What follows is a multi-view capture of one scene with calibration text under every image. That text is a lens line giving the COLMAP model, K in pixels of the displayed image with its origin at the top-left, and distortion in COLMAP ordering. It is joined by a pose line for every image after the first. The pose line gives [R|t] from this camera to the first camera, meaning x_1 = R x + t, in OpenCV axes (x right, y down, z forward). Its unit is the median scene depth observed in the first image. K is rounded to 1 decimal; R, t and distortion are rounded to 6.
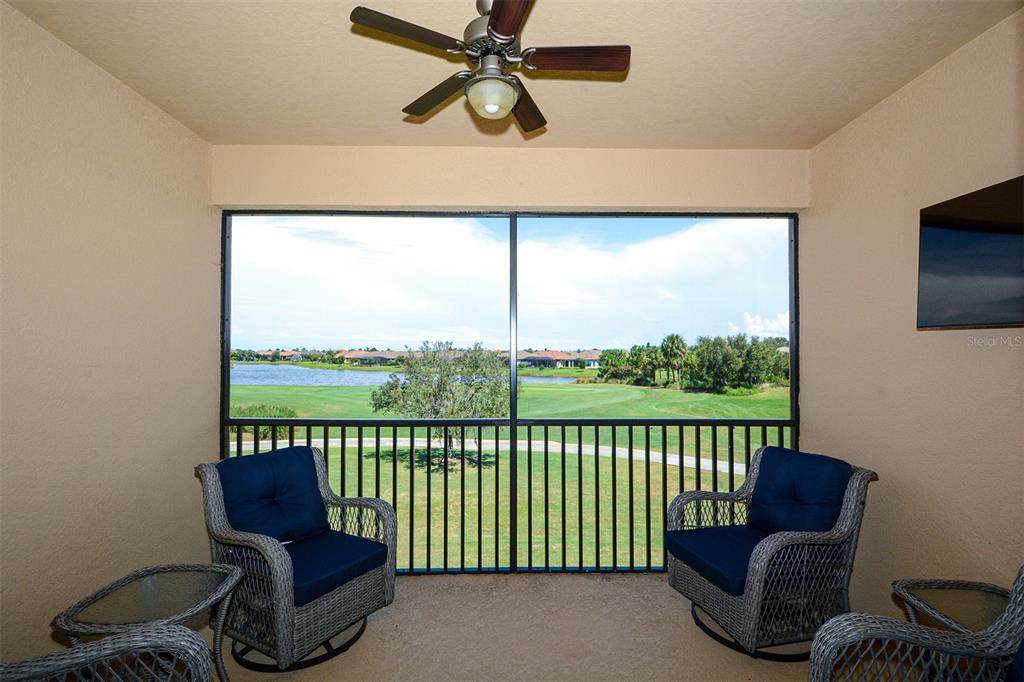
lens RADIAL K [[450.8, 0, 512.0], [0, 450.8, 341.0], [0, 0, 1]] dist [-0.000108, -0.000008]
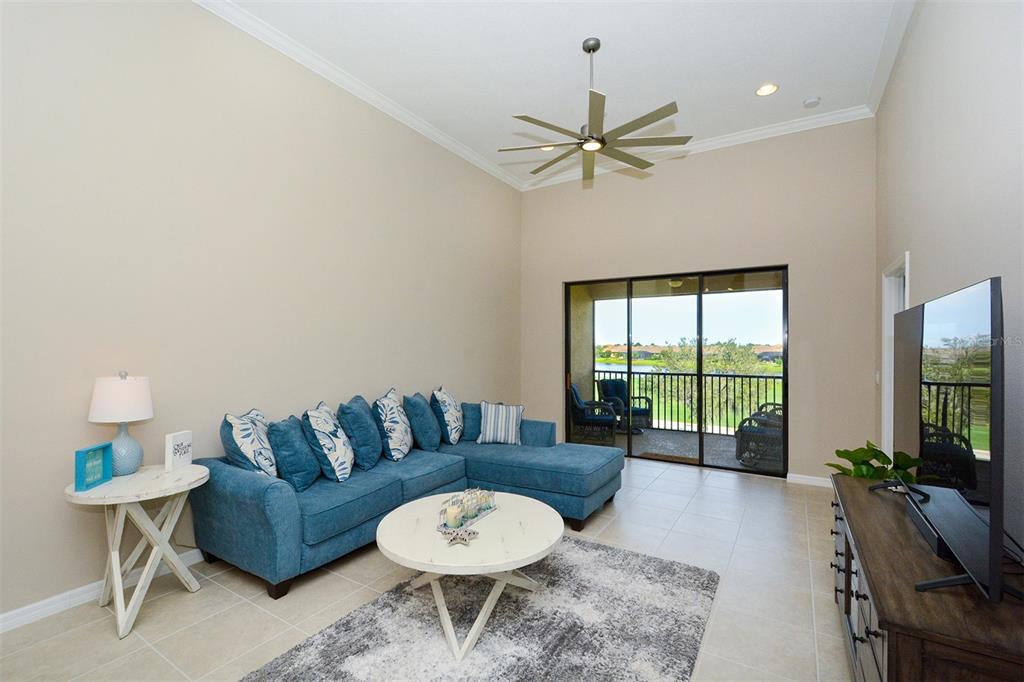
lens RADIAL K [[450.8, 0, 512.0], [0, 450.8, 341.0], [0, 0, 1]] dist [-0.000108, -0.000008]
pose [[0.842026, -0.002140, -0.539433, 0.073150], [0.008332, 0.999924, 0.009040, -0.006638], [0.539373, -0.012107, 0.841980, -0.256173]]
